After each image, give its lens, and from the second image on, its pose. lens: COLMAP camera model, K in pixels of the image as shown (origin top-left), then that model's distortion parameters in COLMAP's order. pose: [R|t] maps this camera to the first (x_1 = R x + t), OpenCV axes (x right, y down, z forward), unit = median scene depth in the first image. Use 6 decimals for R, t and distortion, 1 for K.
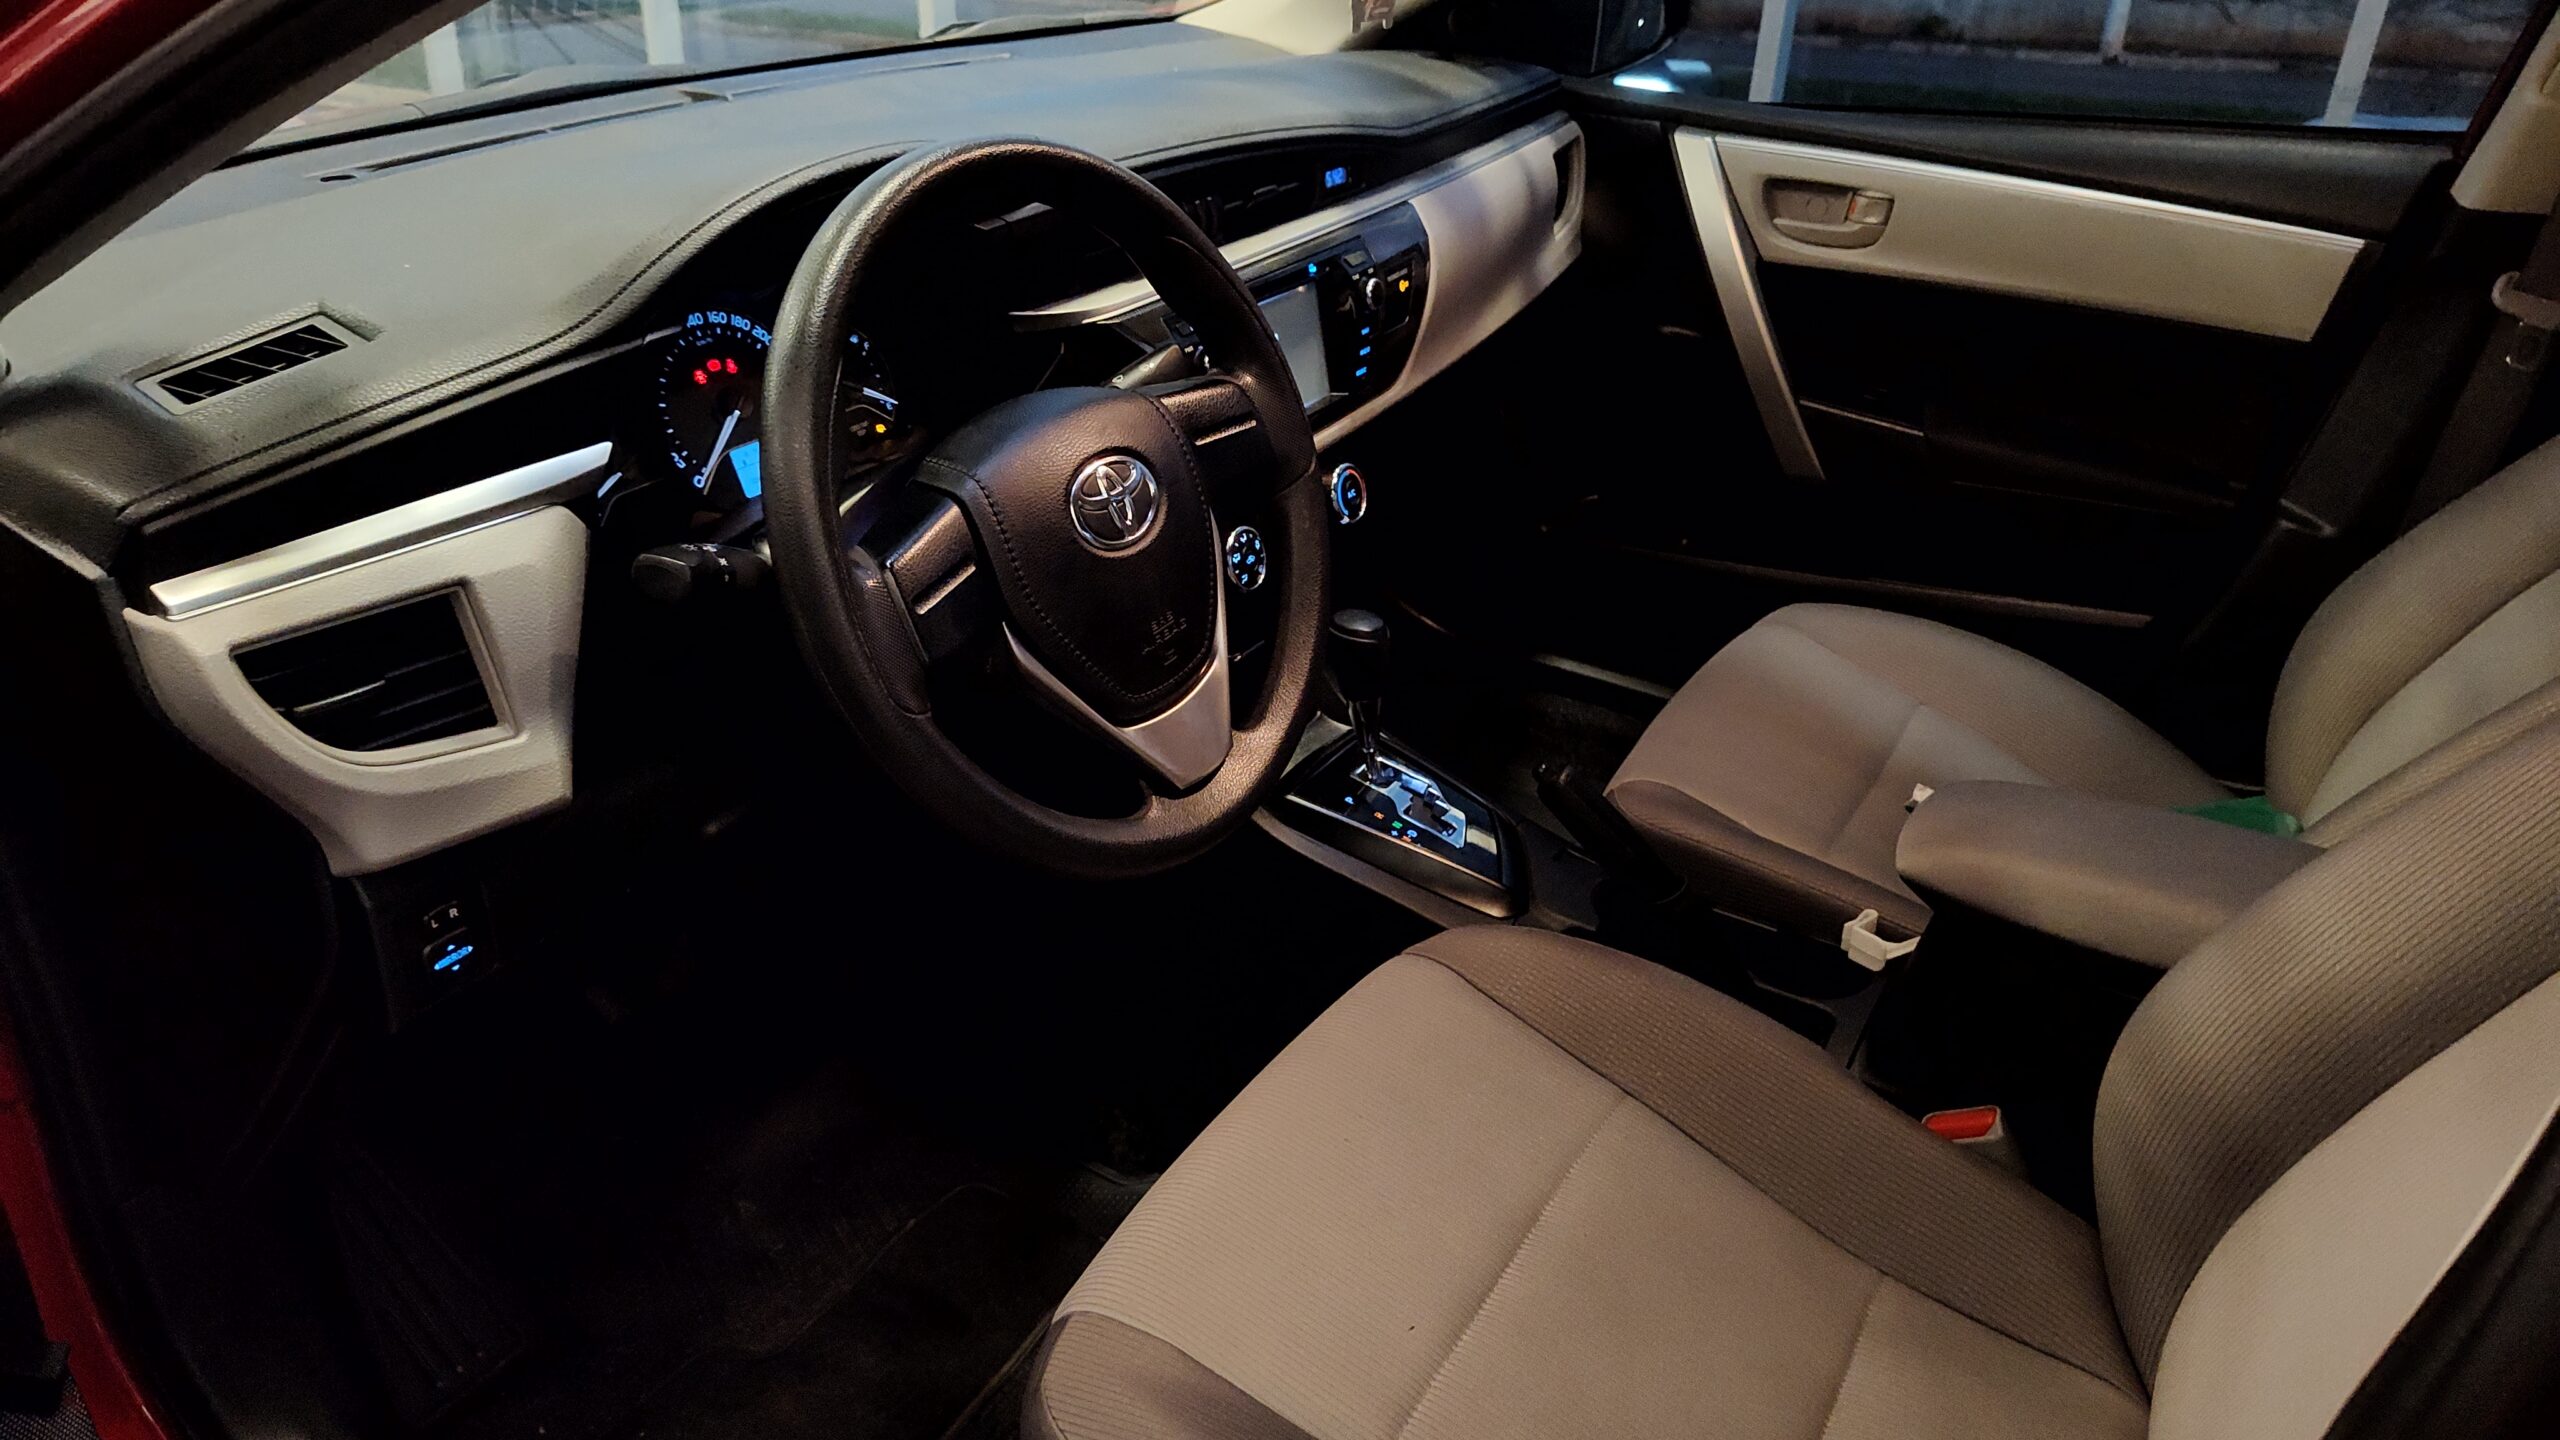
lens RADIAL K [[1777.4, 0, 1349.9], [0, 1777.4, 708.4], [0, 0, 1]] dist [0.028606, -0.033988]
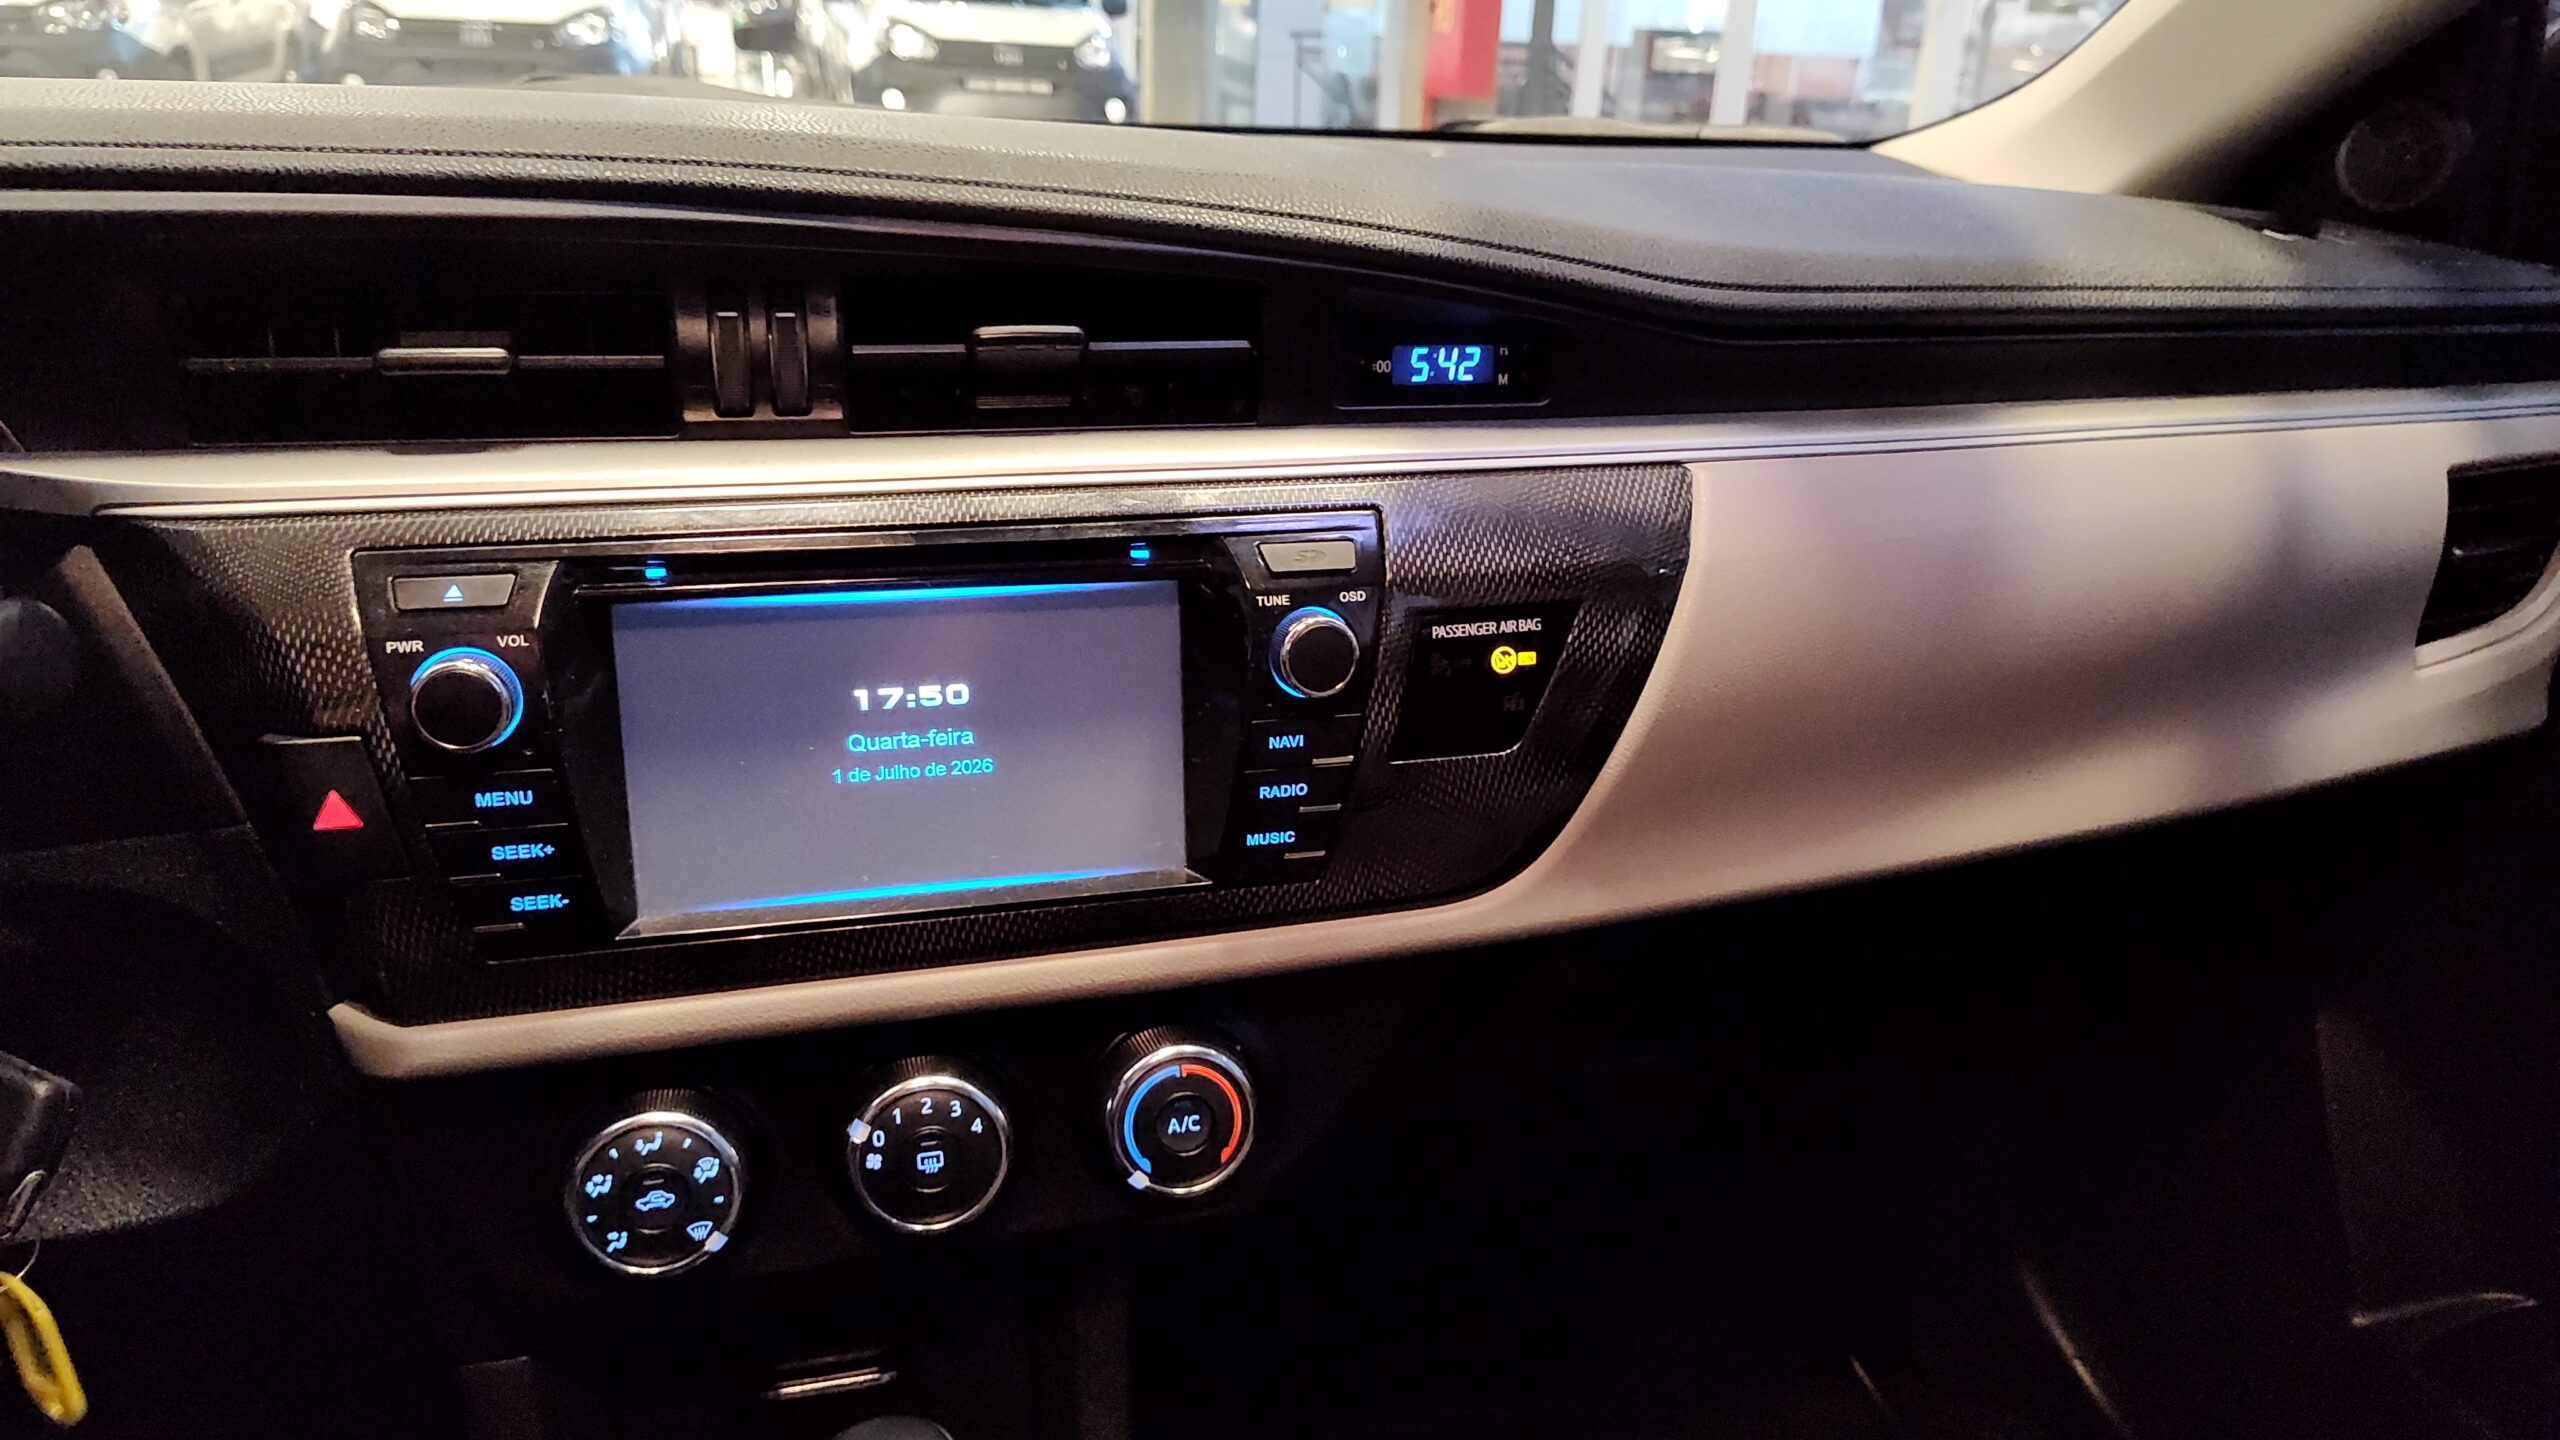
lens RADIAL K [[1777.4, 0, 1288.6], [0, 1777.4, 697.4], [0, 0, 1]] dist [0.028606, -0.033988]
pose [[0.707584, 0.252818, -0.659855, 0.271495], [-0.346868, 0.937829, -0.012636, -0.228298], [0.615636, 0.237823, 0.751287, 0.752969]]
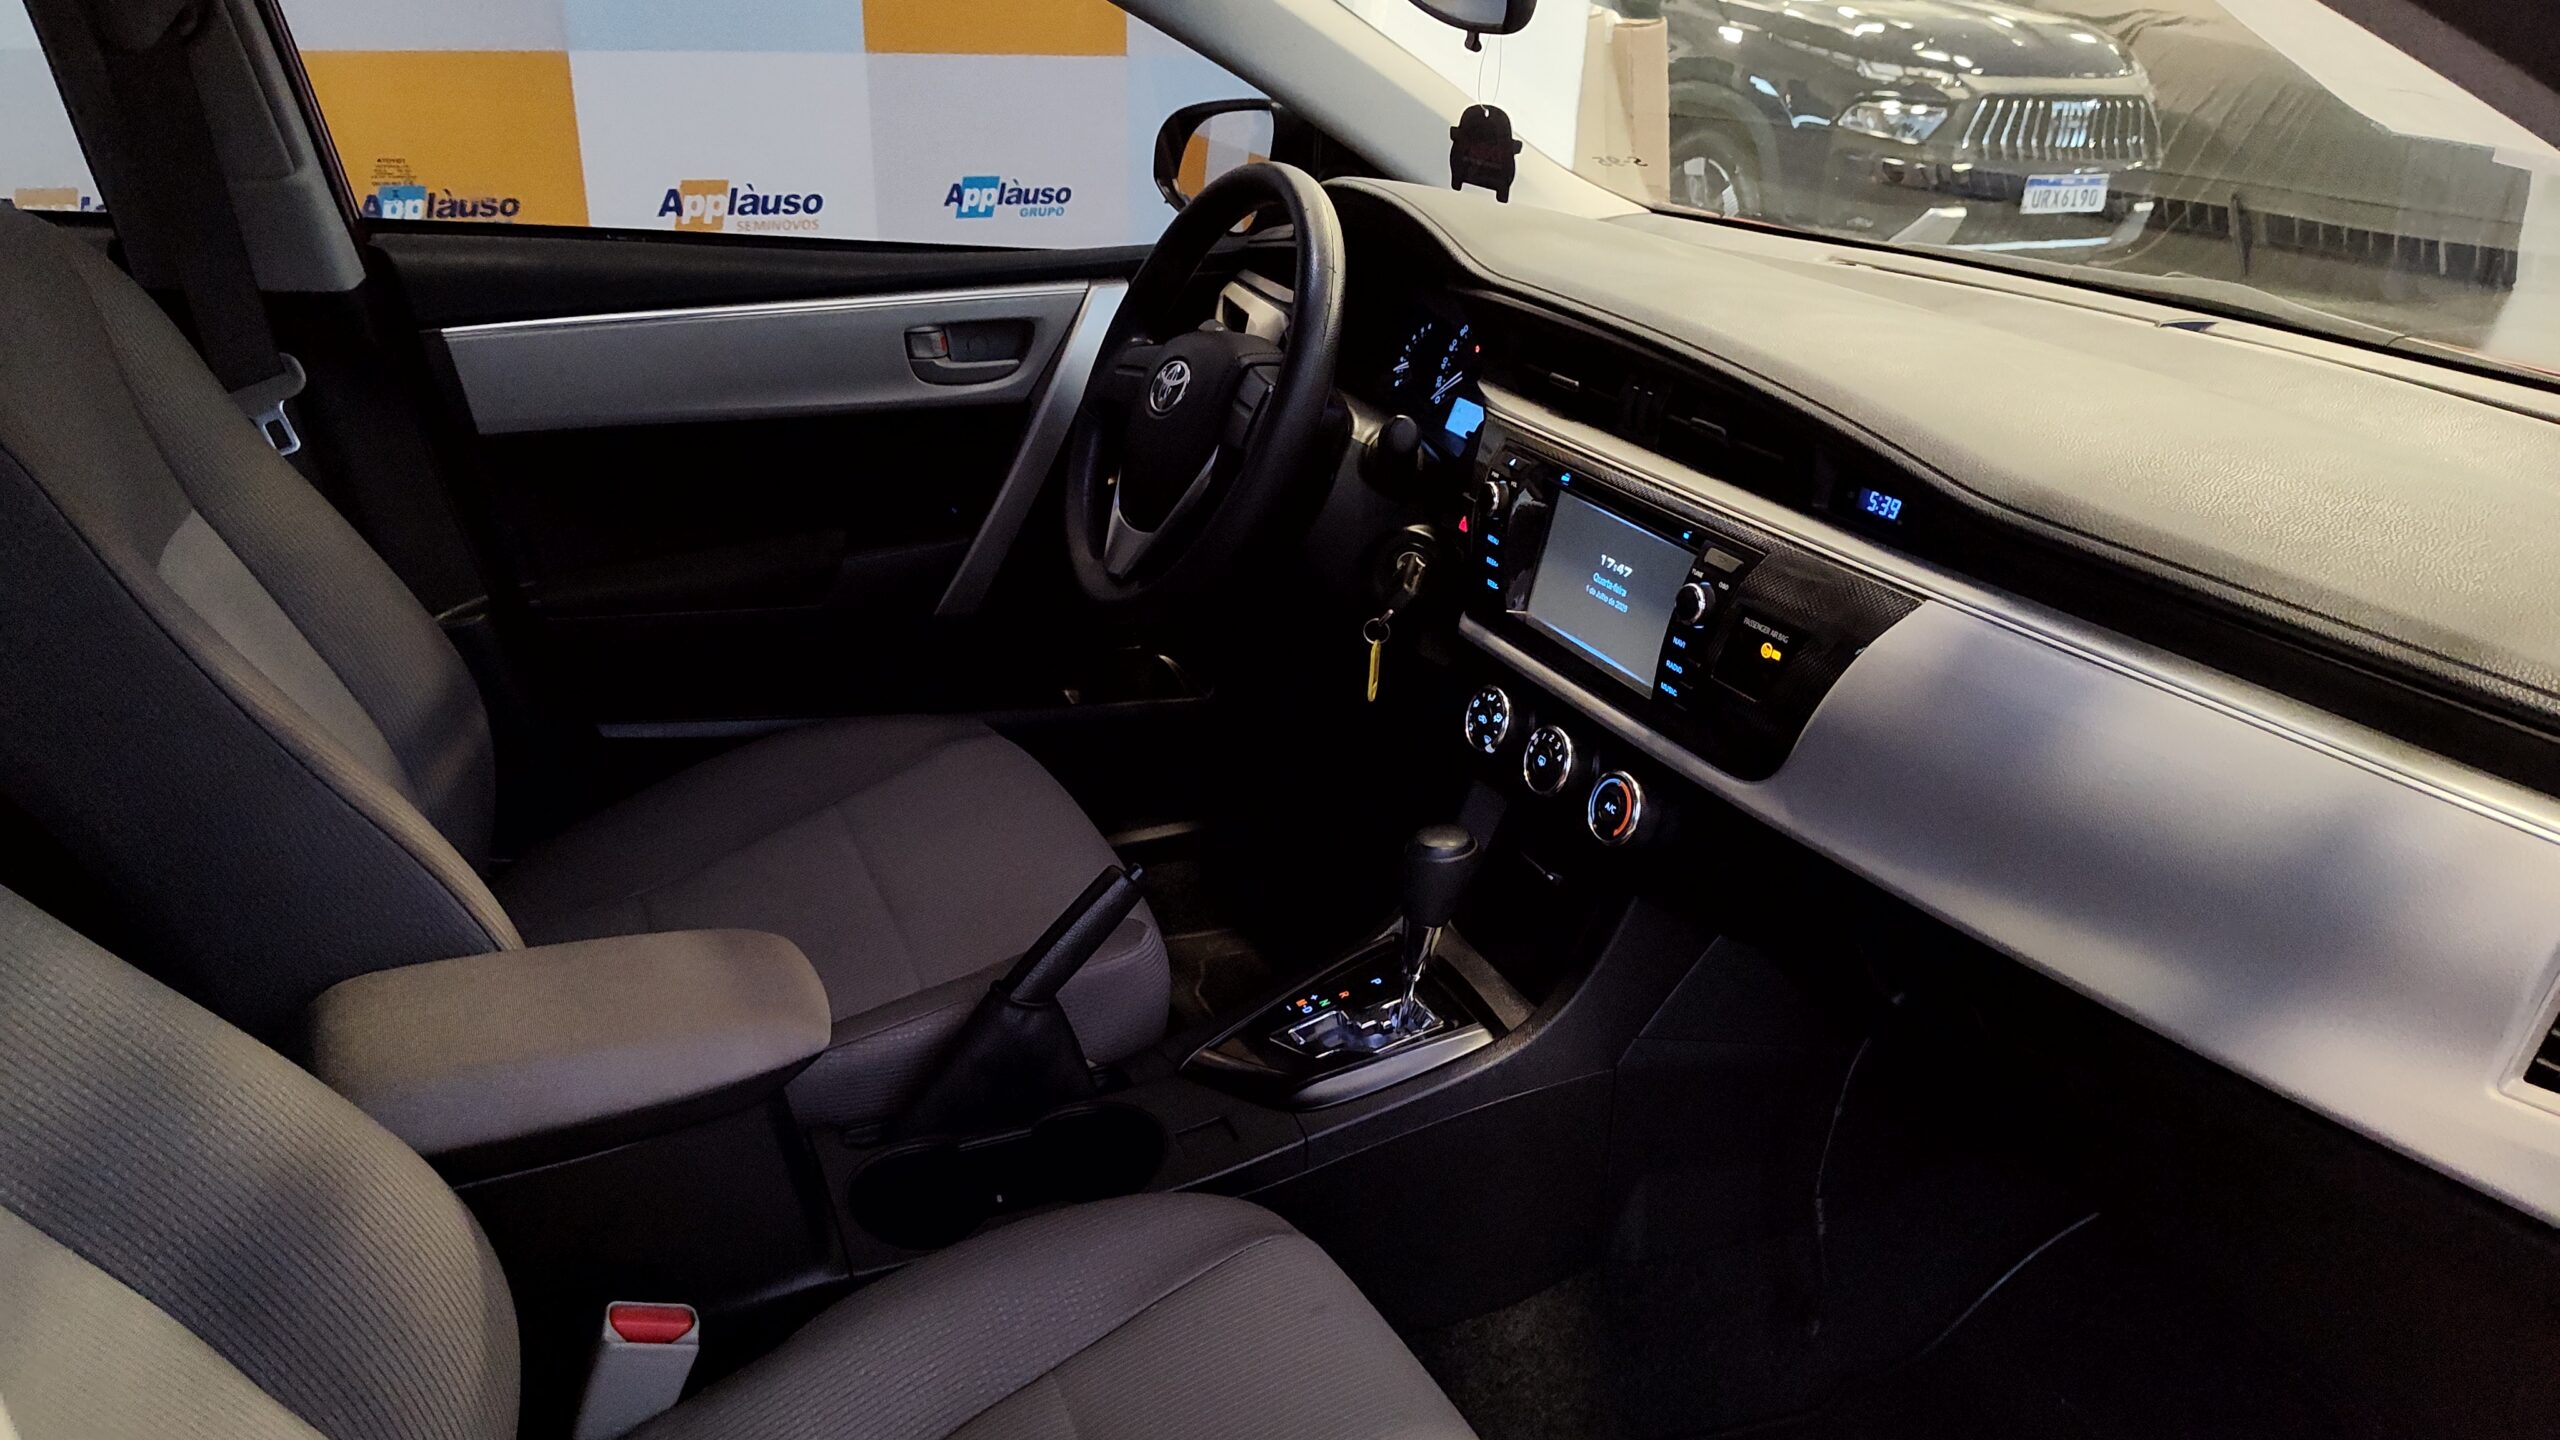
lens RADIAL K [[1777.4, 0, 1261.0], [0, 1777.4, 722.5], [0, 0, 1]] dist [0.028606, -0.033988]
pose [[-0.589111, 0.271657, -0.761019, 0.743302], [-0.426386, 0.695500, 0.578338, -0.583481], [0.686399, 0.665193, -0.293896, 1.186875]]
